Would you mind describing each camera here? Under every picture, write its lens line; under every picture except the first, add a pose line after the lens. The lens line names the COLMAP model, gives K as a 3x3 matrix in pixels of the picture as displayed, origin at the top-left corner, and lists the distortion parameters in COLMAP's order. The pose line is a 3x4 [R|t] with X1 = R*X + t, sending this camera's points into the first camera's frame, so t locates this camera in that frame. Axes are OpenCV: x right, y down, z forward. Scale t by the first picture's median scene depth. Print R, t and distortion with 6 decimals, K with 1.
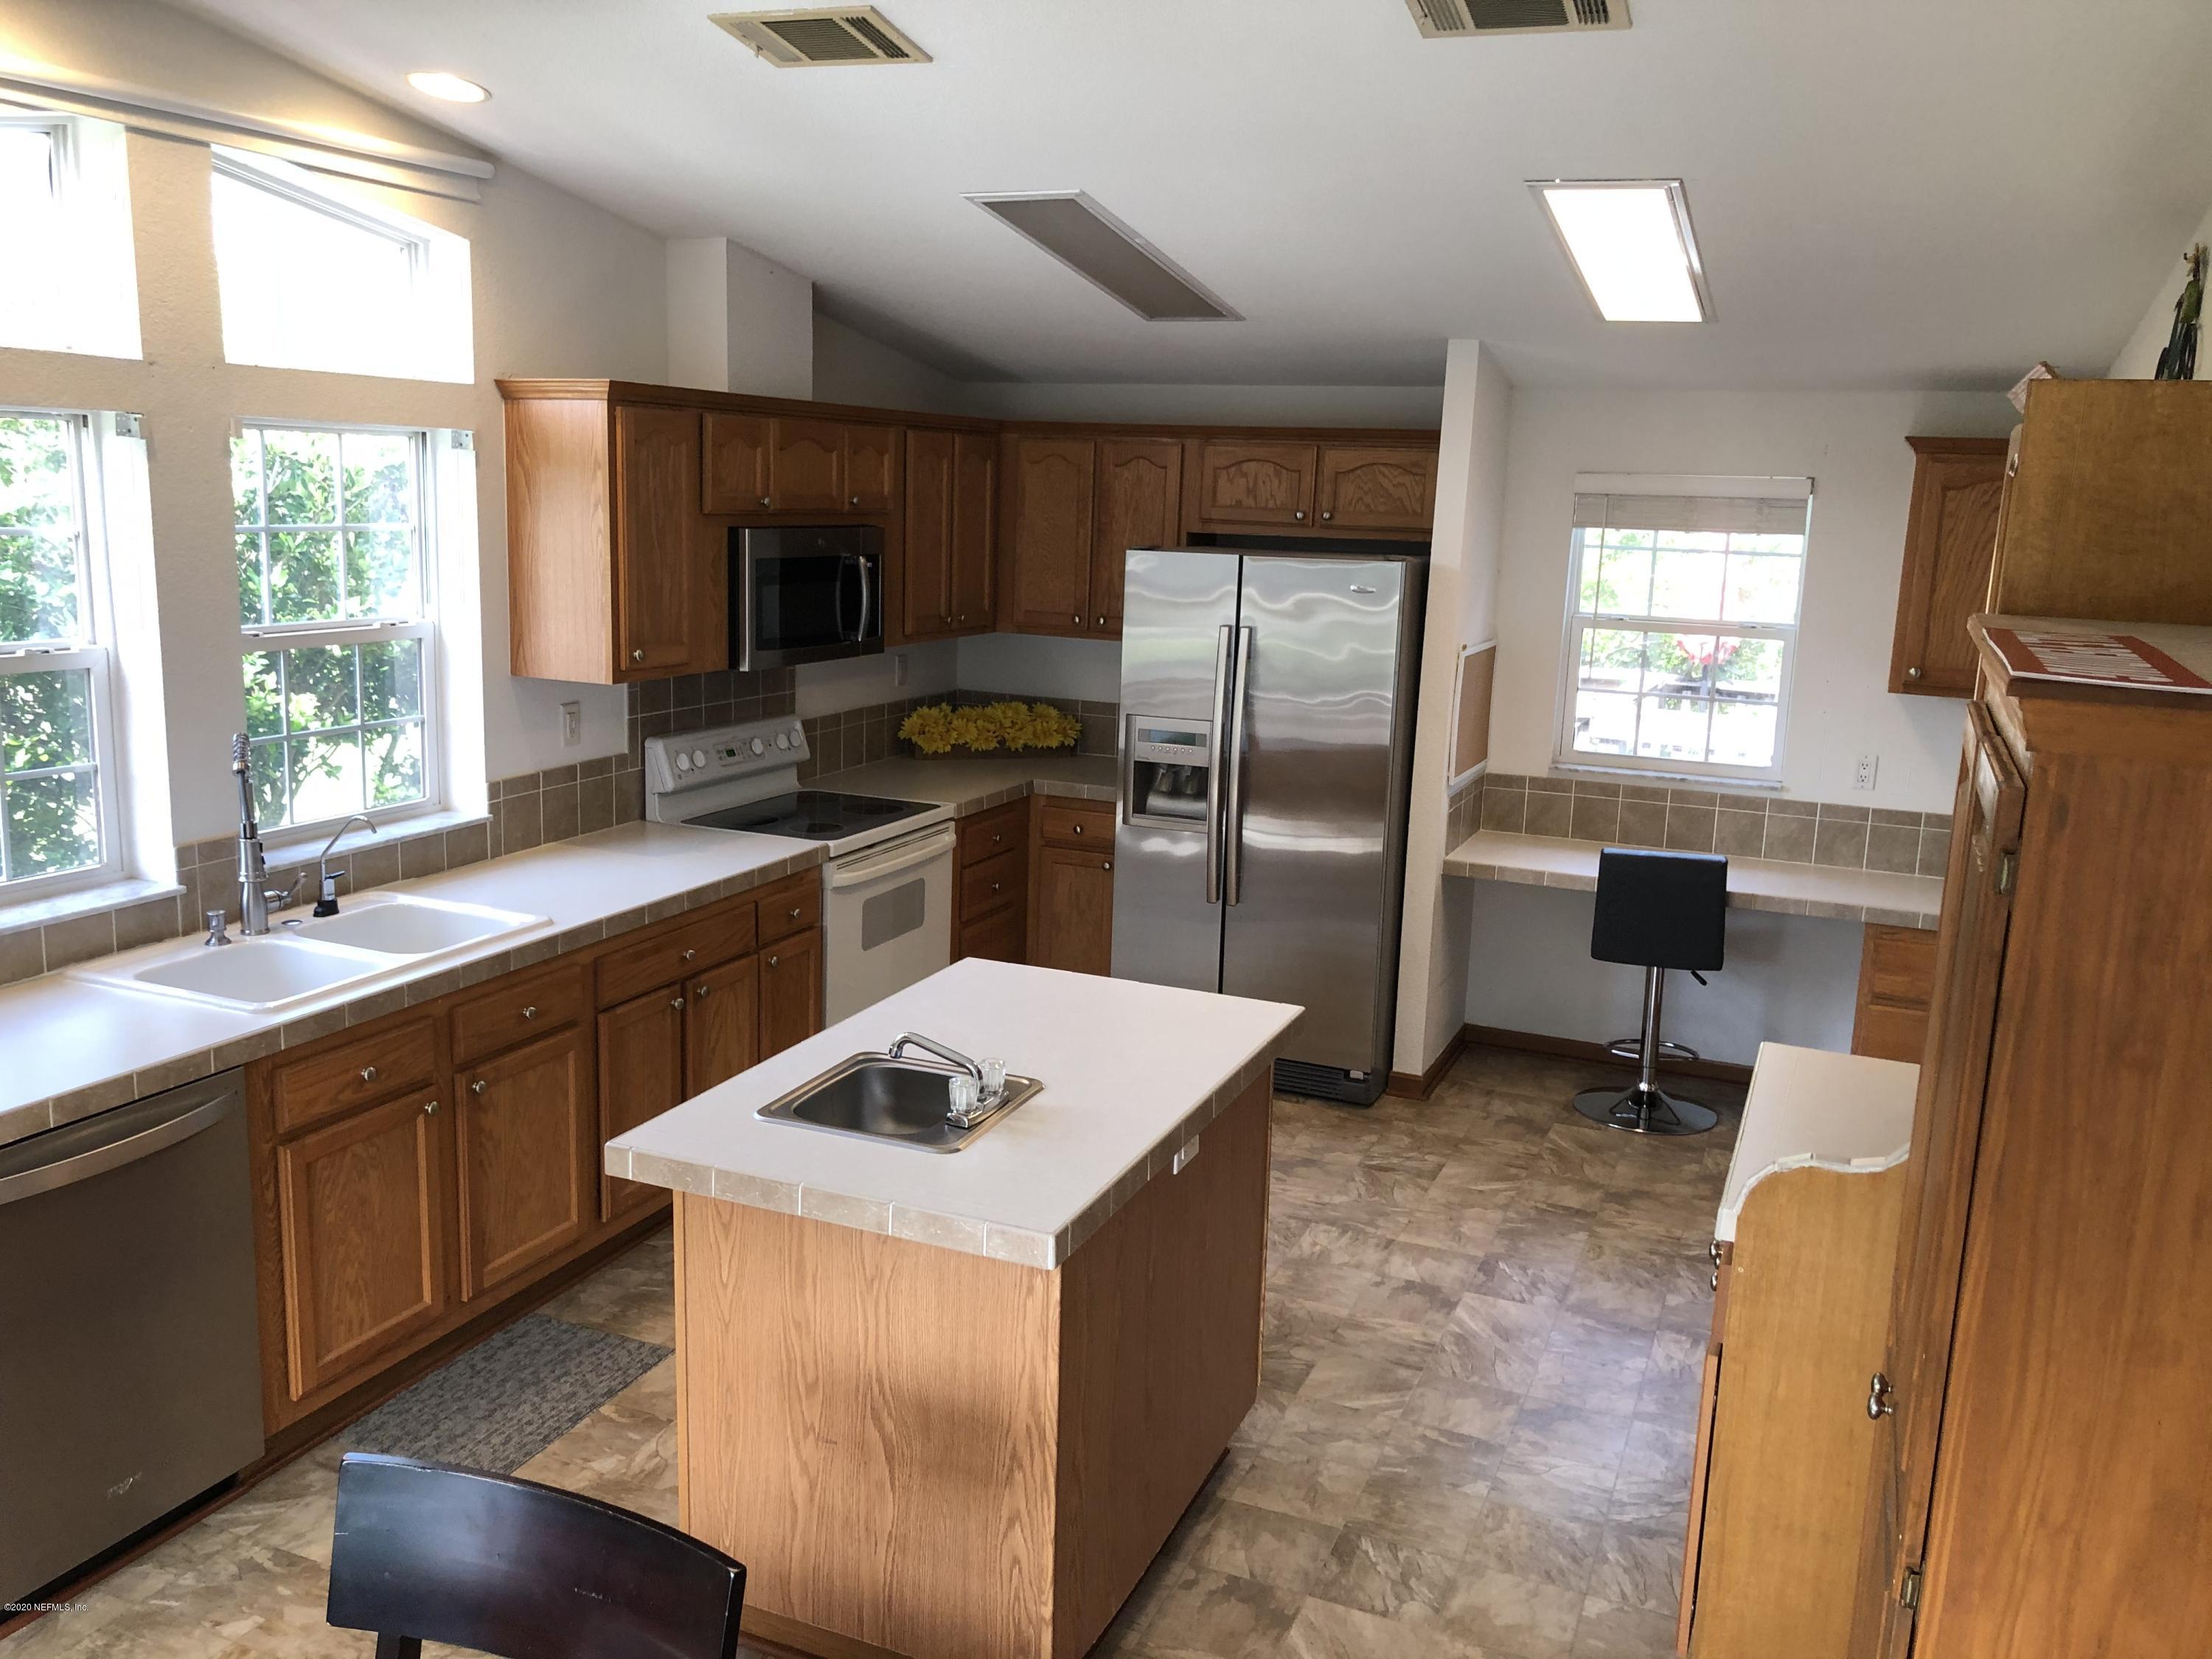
lens RADIAL K [[1803.7, 0, 1086.1], [0, 1803.7, 833.4], [0, 0, 1]] dist [0.054088, -0.054823]
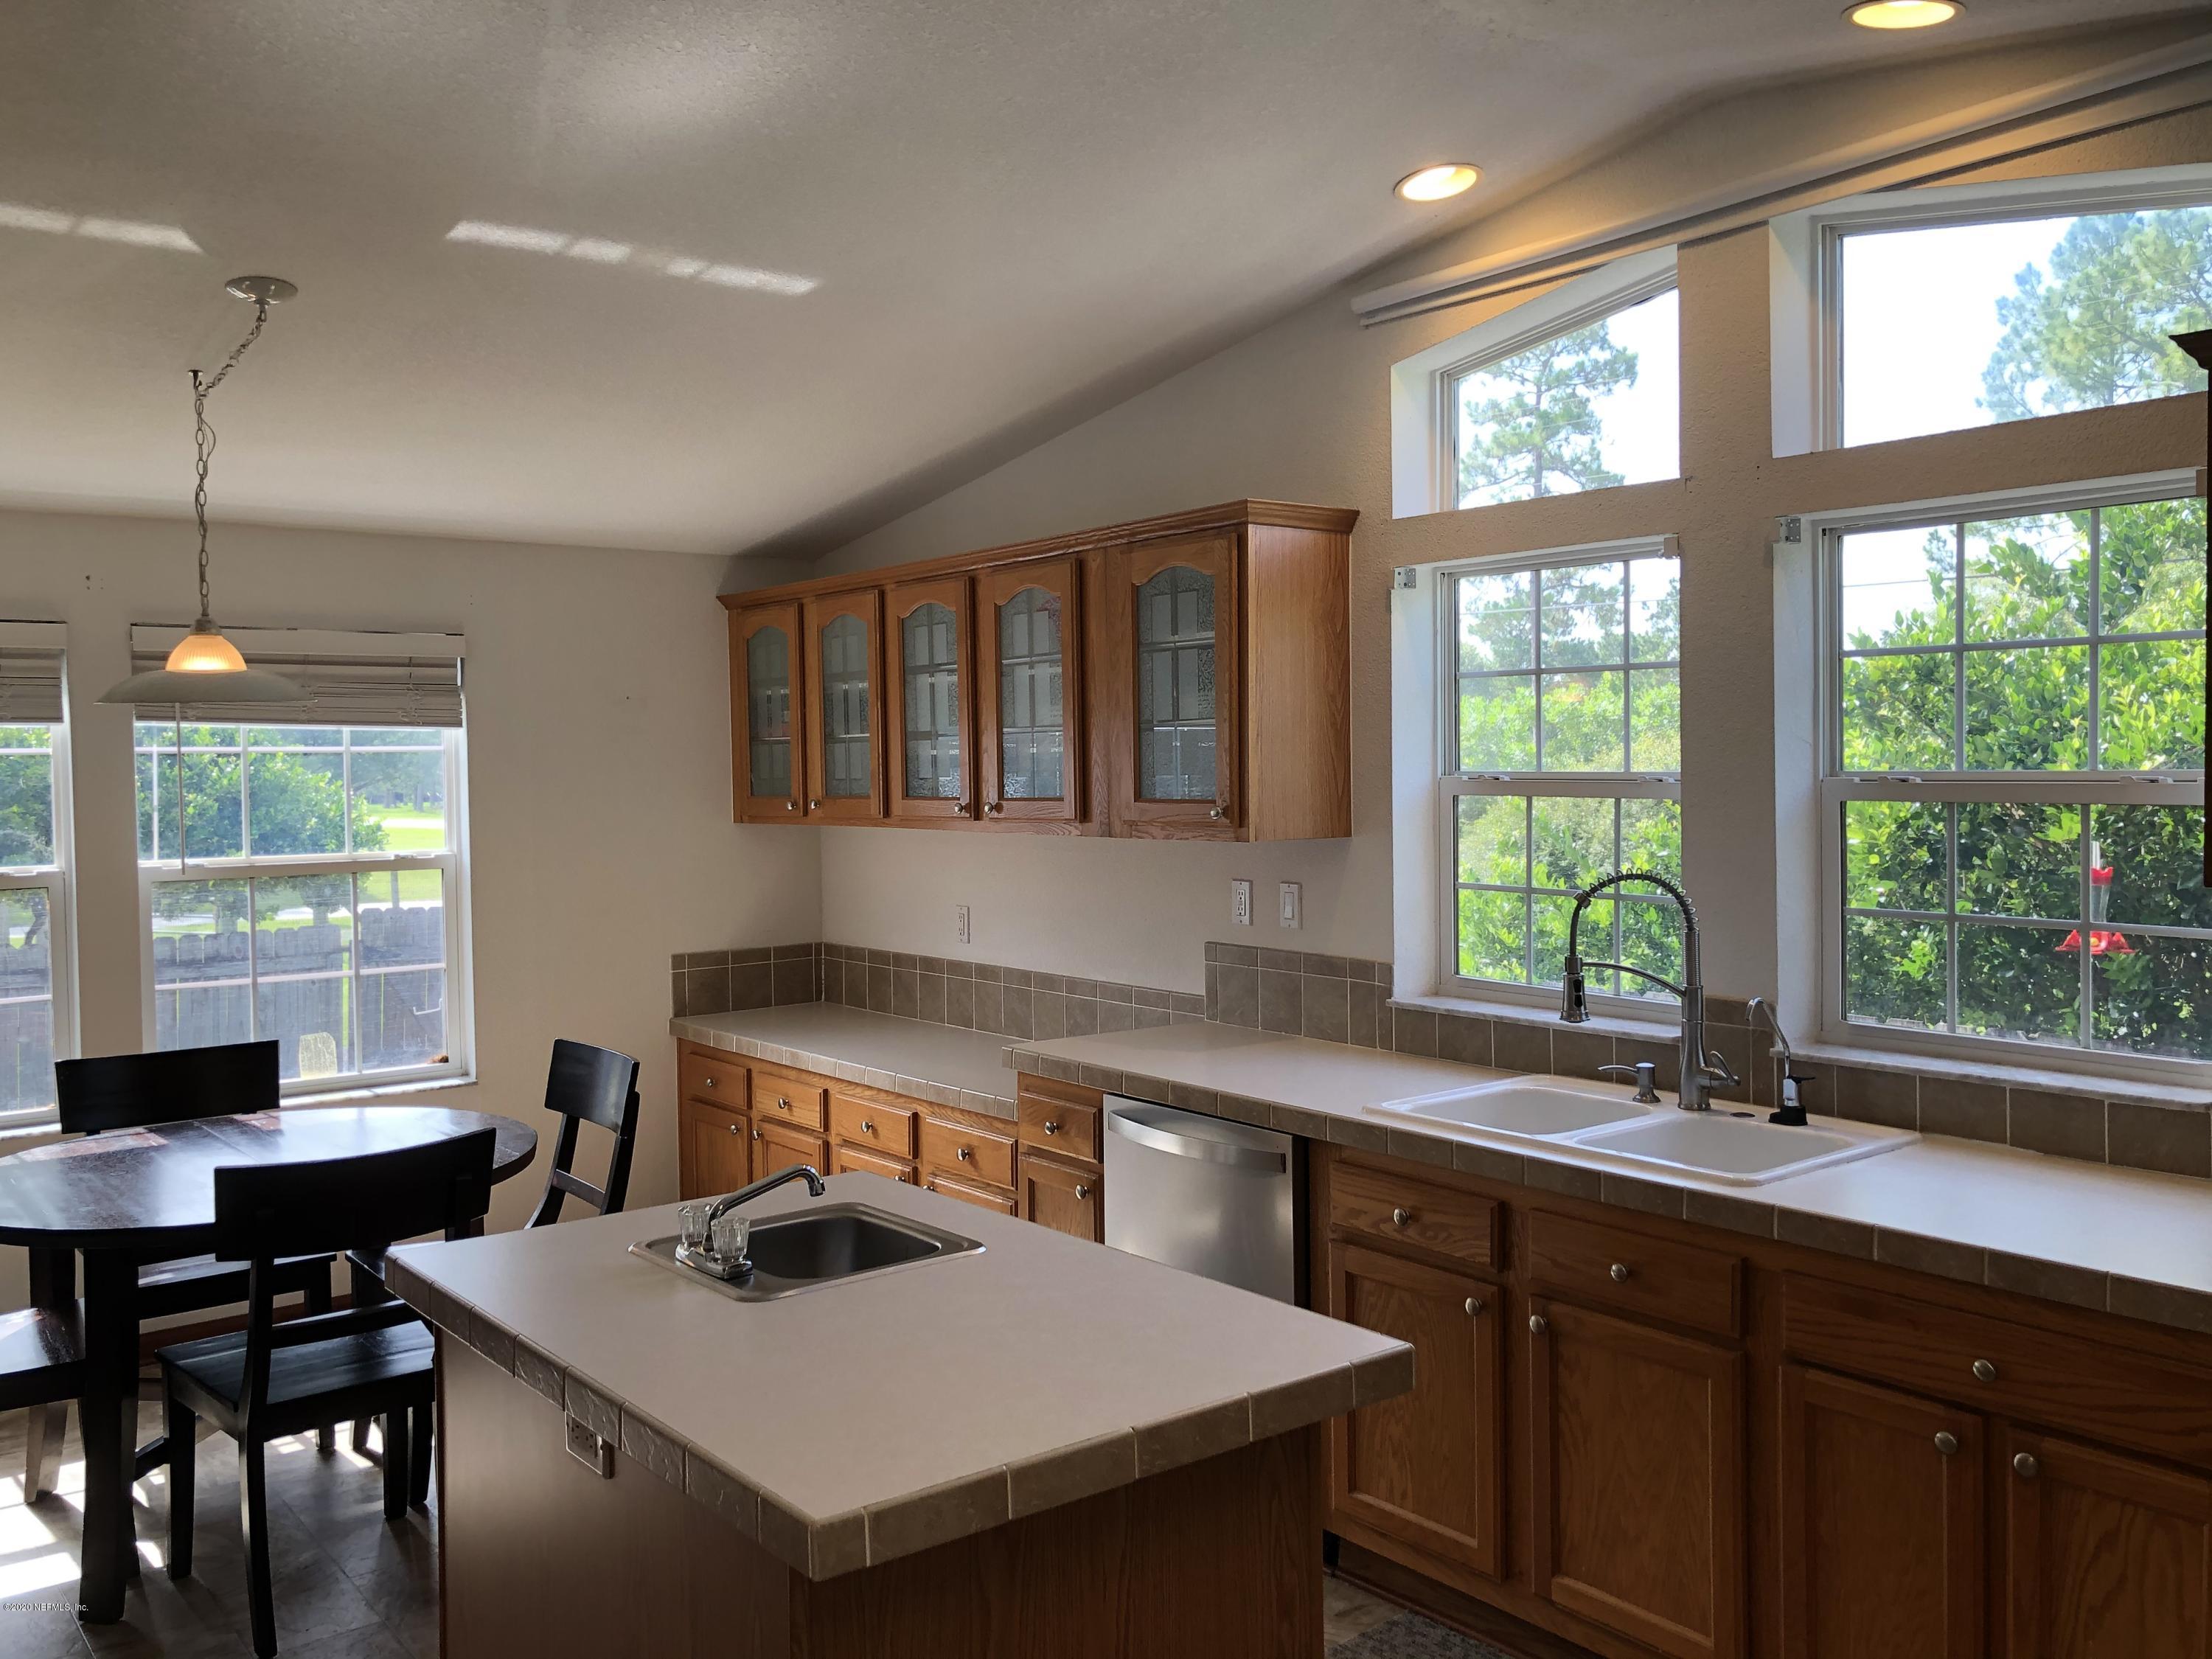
lens RADIAL K [[1803.7, 0, 1113.8], [0, 1803.7, 833.8], [0, 0, 1]] dist [0.054088, -0.054823]
pose [[-0.479469, 0.007074, -0.877530, 0.305304], [-0.171729, 0.979878, 0.101729, -0.080198], [0.860592, 0.199473, -0.468606, 0.806435]]
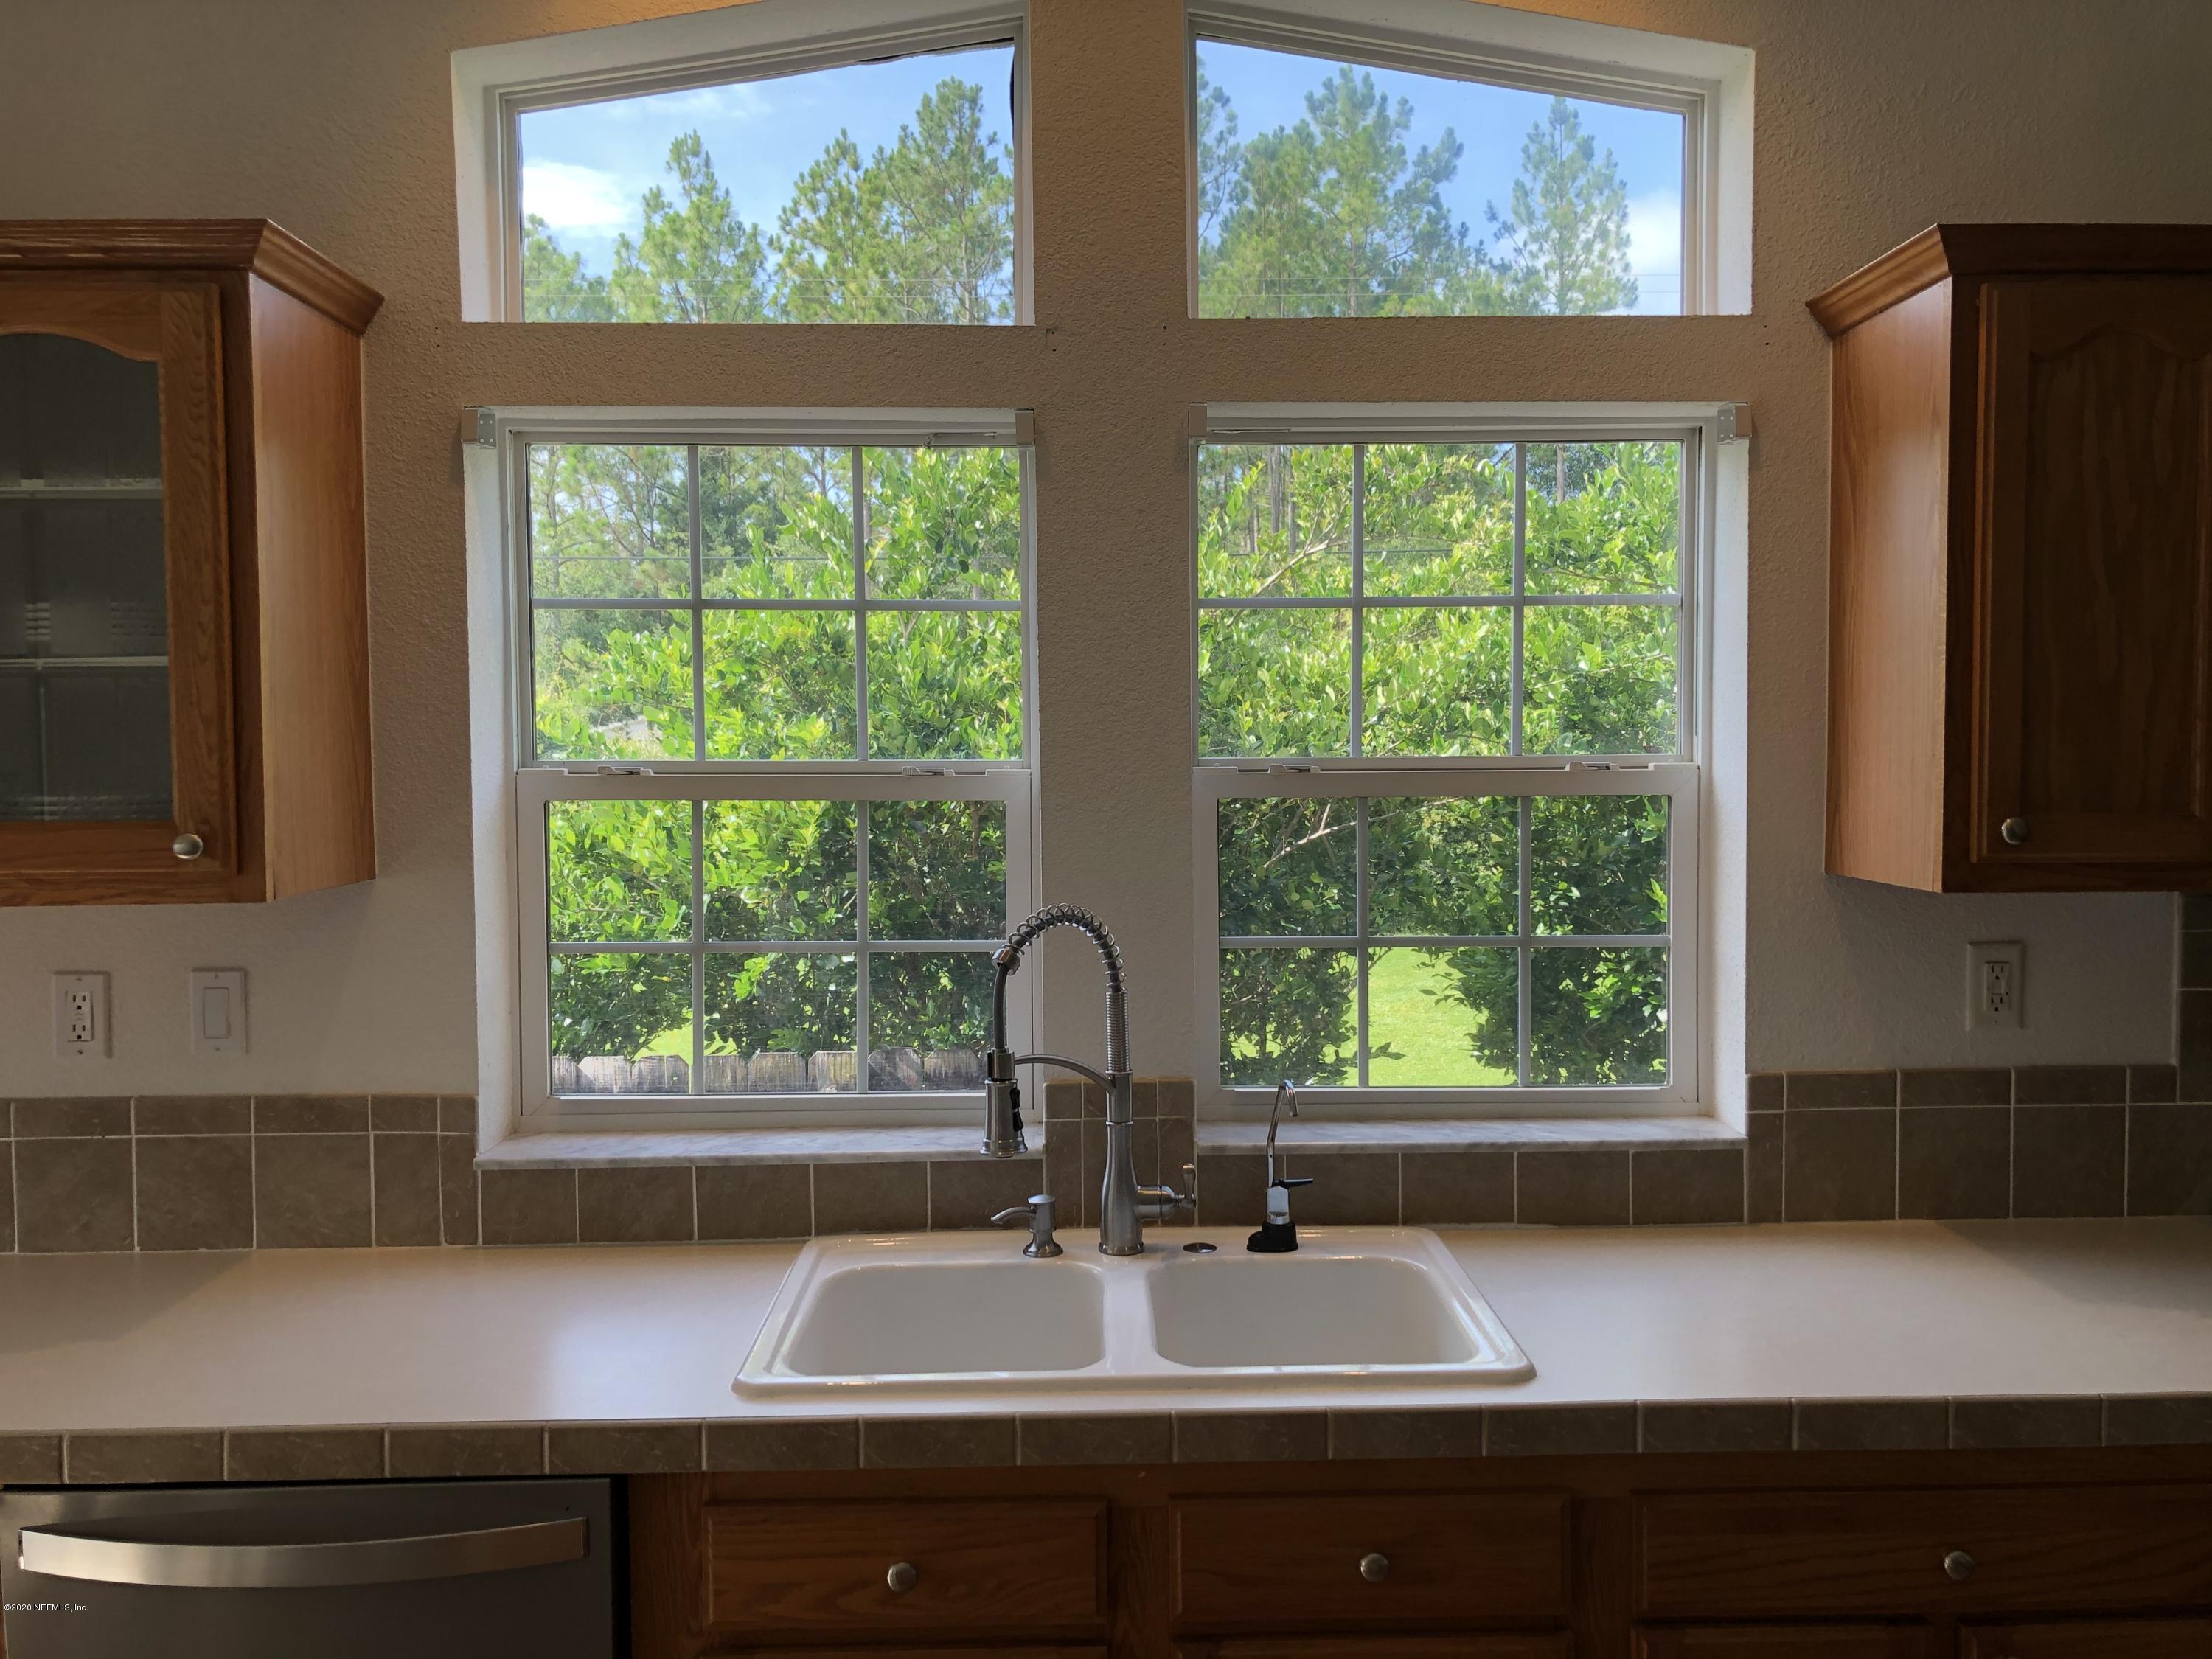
lens RADIAL K [[1803.7, 0, 1103.6], [0, 1803.7, 815.7], [0, 0, 1]] dist [0.054088, -0.054823]
pose [[0.415692, 0.005465, -0.909489, 0.054744], [-0.154185, 0.985931, -0.064547, -0.032653], [0.896341, 0.167062, 0.410686, 0.514819]]
